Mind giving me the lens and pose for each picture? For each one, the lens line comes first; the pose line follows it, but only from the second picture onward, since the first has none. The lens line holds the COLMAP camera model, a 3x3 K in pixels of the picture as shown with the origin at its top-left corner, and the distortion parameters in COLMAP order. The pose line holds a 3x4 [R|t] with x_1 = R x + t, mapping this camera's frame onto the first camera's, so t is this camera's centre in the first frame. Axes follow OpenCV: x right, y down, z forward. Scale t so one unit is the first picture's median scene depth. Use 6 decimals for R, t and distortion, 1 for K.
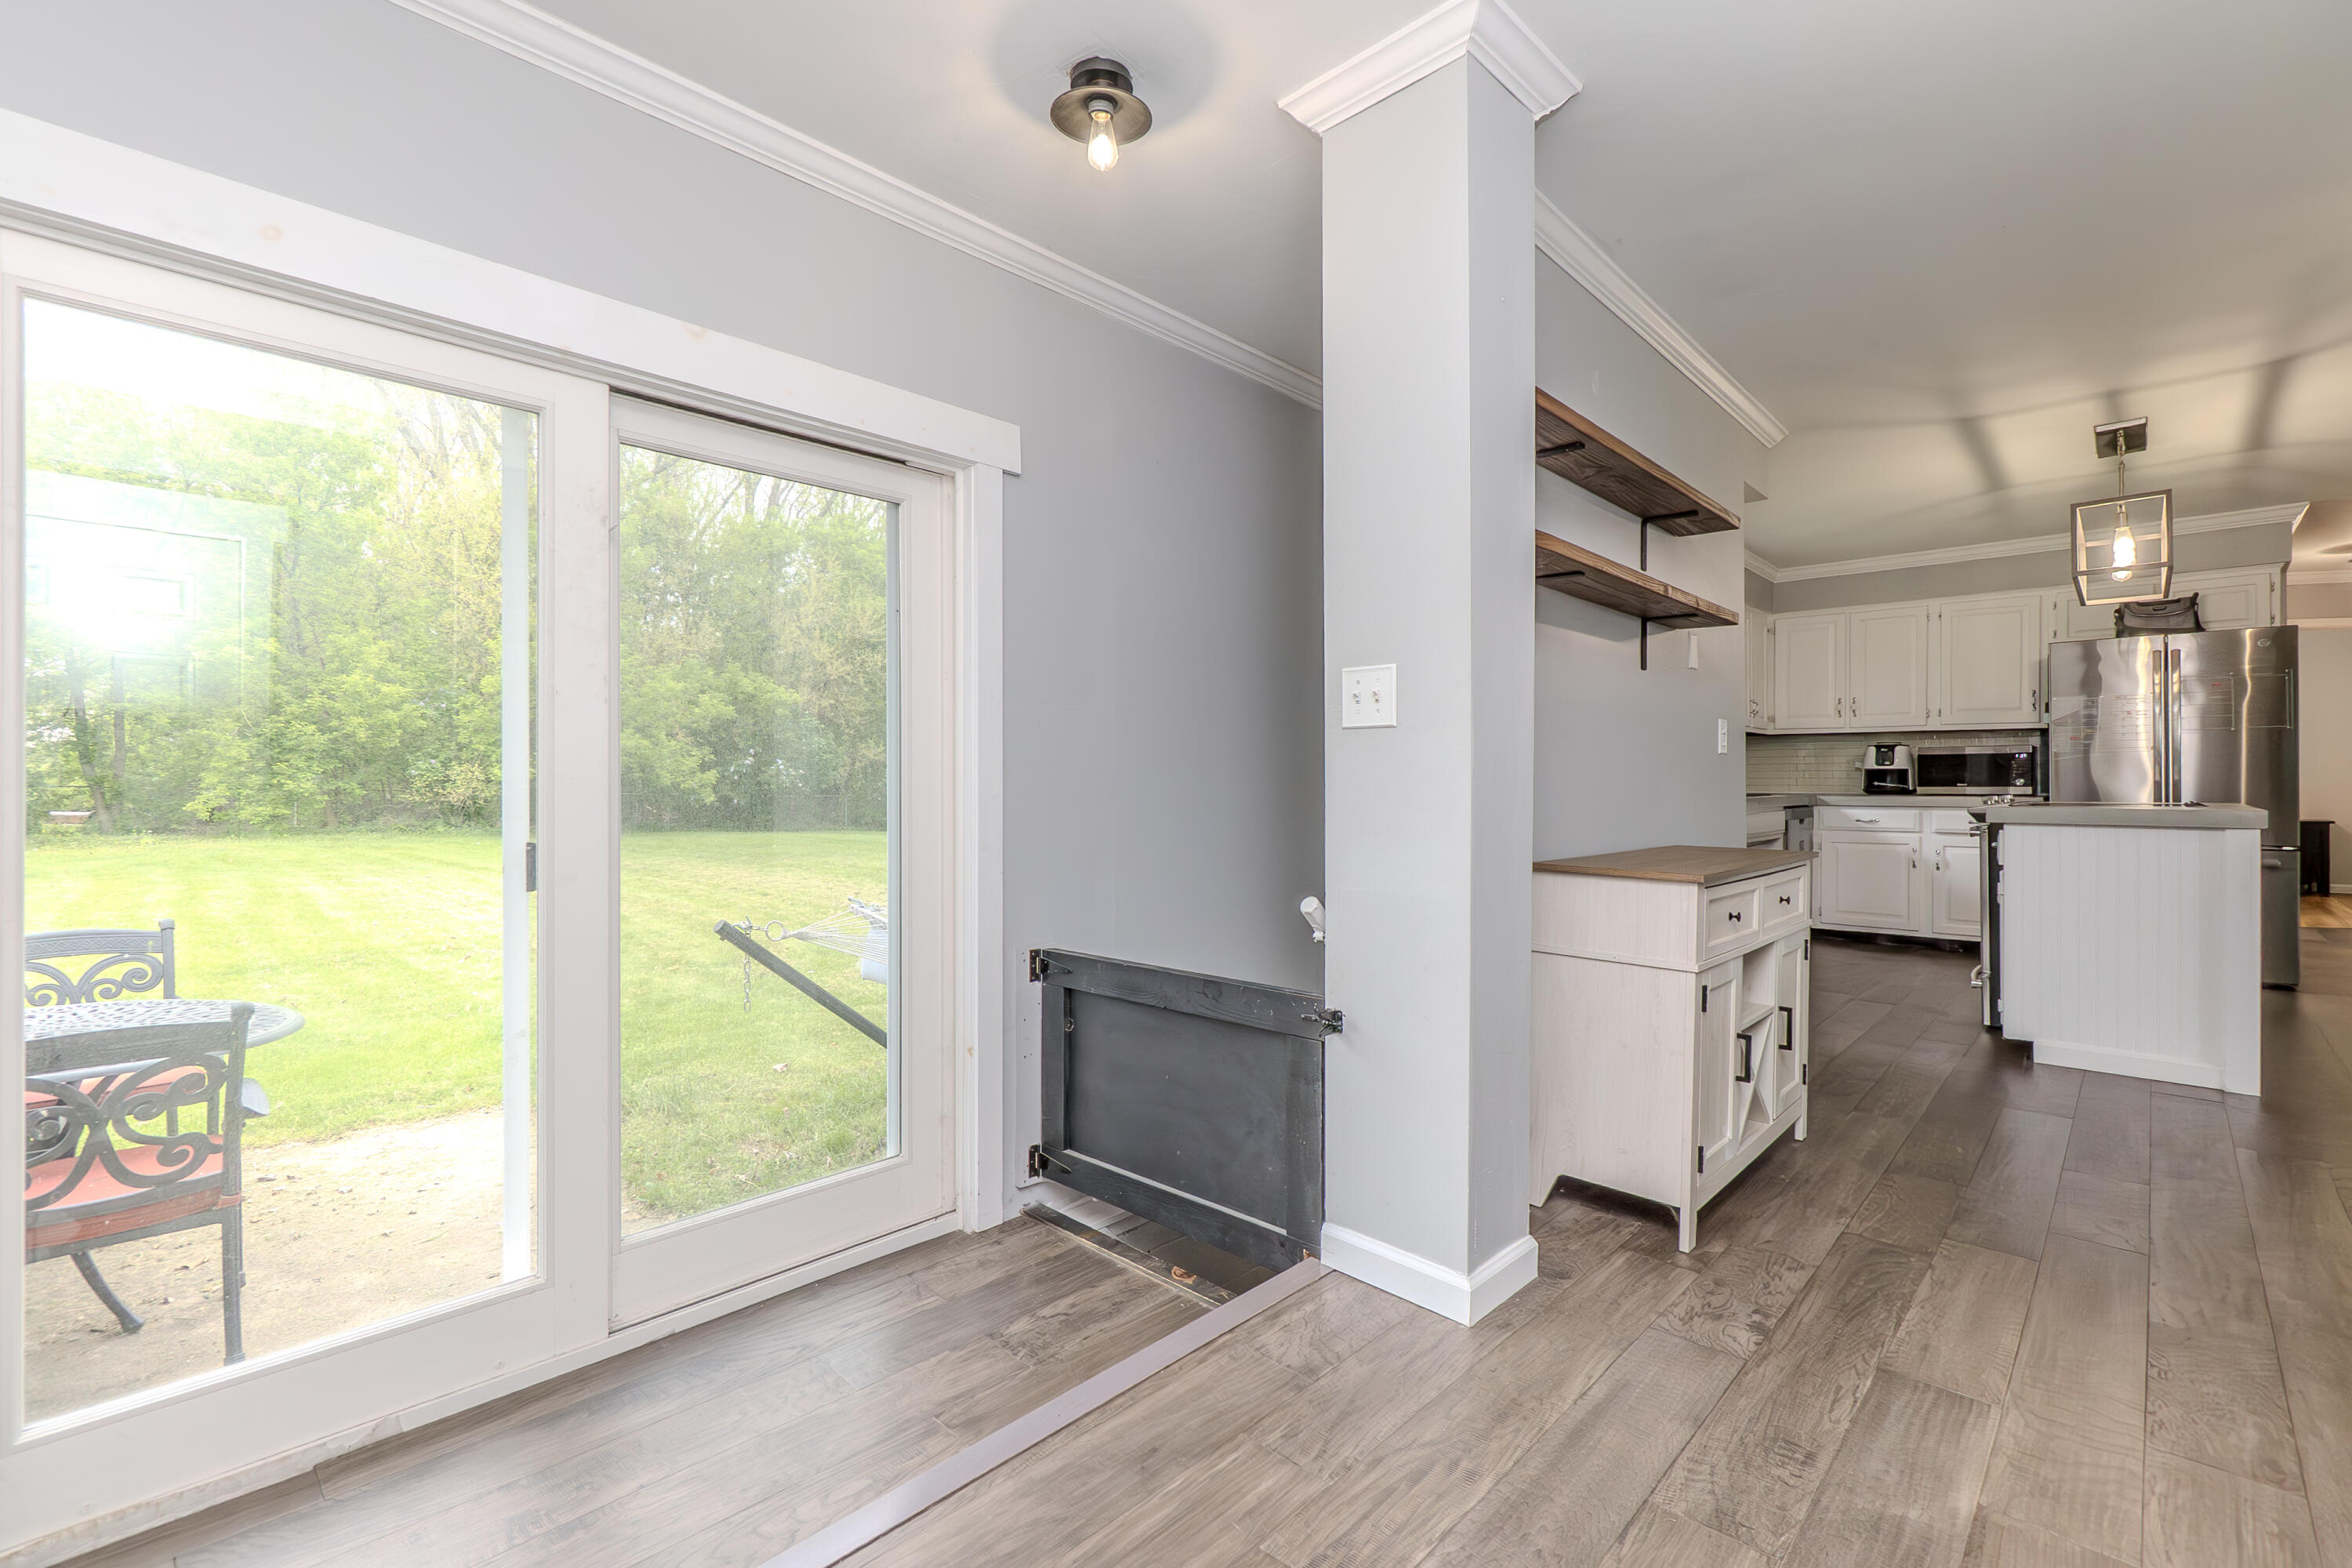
lens RADIAL K [[1016.0, 0, 1177.6], [0, 1016.0, 780.0], [0, 0, 1]] dist [0.001253, -0.000067]
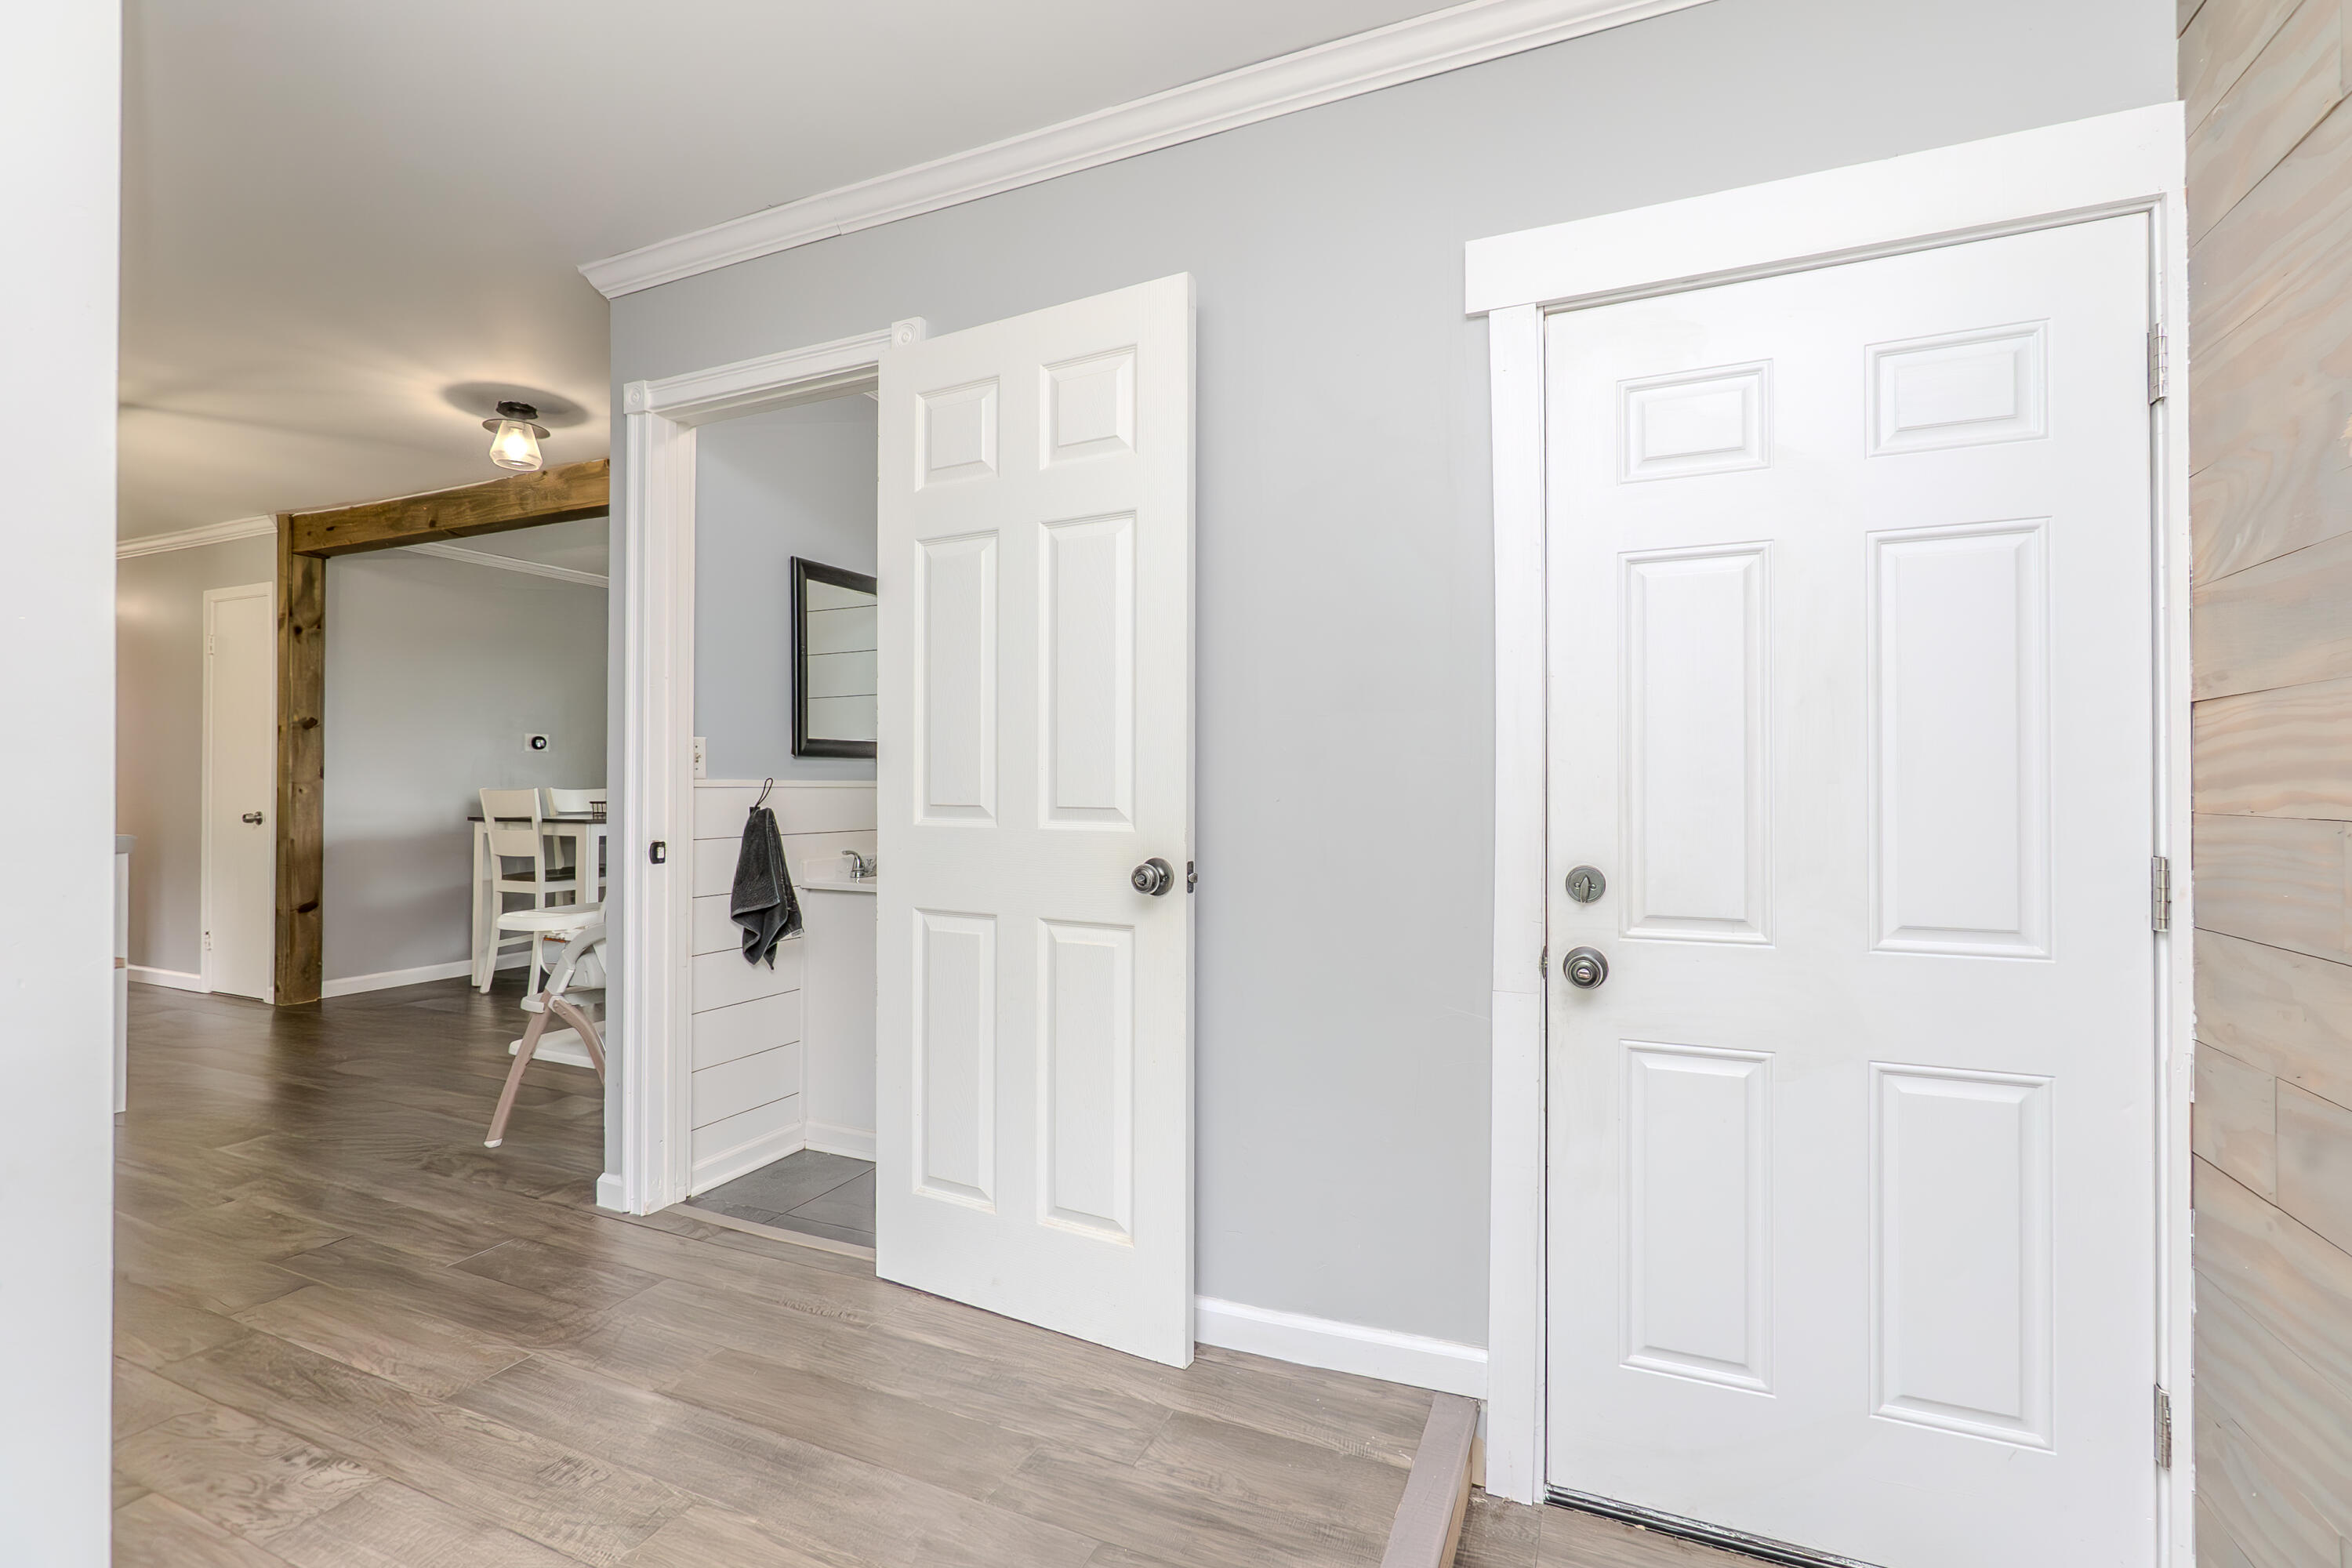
lens RADIAL K [[1062.7, 0, 1151.8], [0, 1062.7, 786.0], [0, 0, 1]] dist [-0.002181, -0.000332]
pose [[-0.330783, 0.006196, 0.943687, -0.163242], [-0.007349, 0.999931, -0.009141, -0.008799], [-0.943678, -0.009959, -0.330715, 0.207560]]
